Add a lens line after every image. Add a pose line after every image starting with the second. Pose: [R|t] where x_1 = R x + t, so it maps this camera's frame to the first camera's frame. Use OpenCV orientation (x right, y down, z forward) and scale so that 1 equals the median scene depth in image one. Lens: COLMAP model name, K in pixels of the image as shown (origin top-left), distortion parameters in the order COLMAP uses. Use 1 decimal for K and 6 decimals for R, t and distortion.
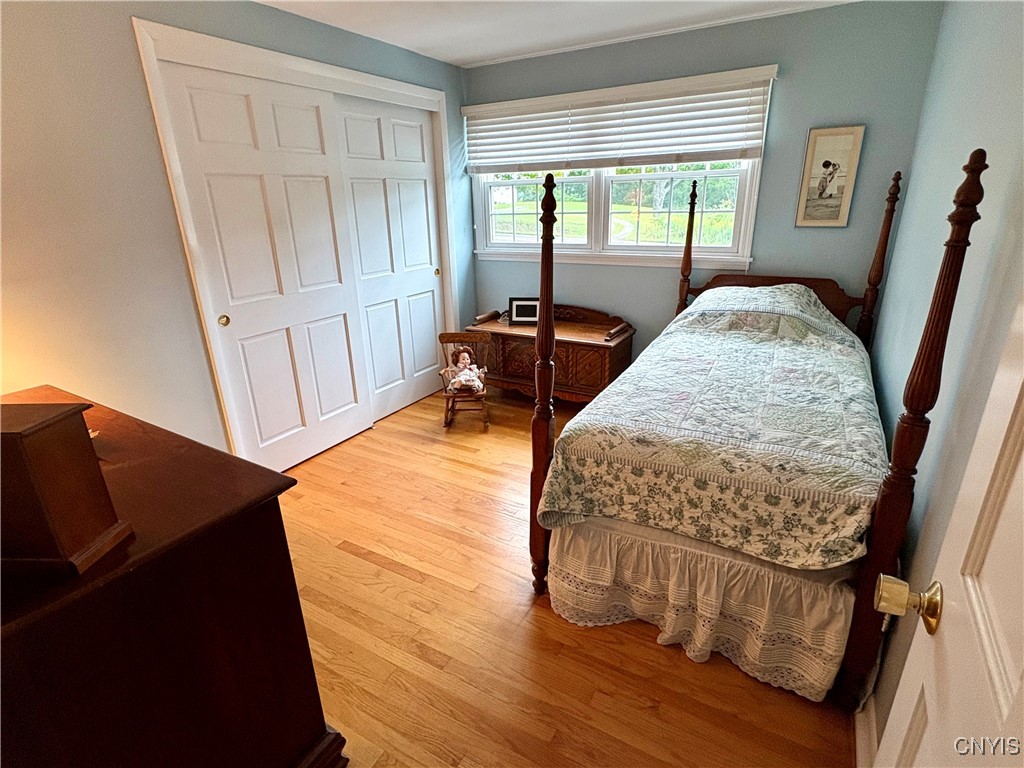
lens RADIAL K [[515.4, 0, 512.0], [0, 515.4, 384.0], [0, 0, 1]] dist [-0.002598, -0.000406]
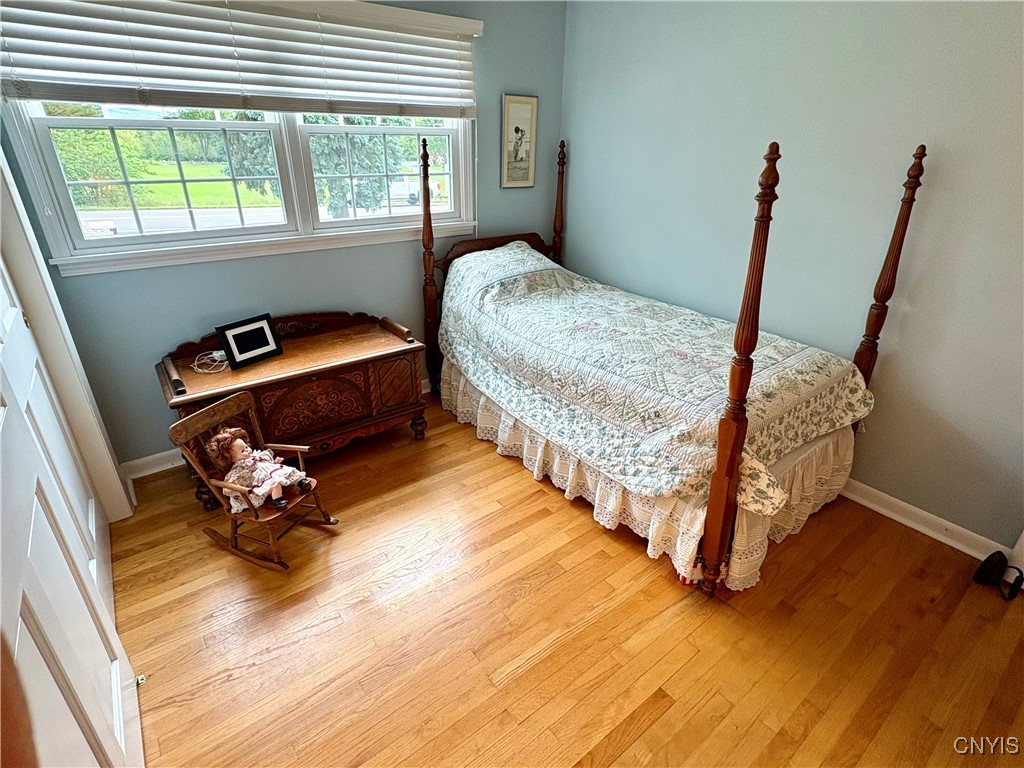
lens RADIAL K [[515.4, 0, 512.0], [0, 515.4, 384.0], [0, 0, 1]] dist [-0.002598, -0.000406]
pose [[0.382216, -0.363036, 0.849774, -0.522235], [0.292222, 0.919889, 0.261553, -0.212413], [-0.876651, 0.148353, 0.457683, 0.571521]]
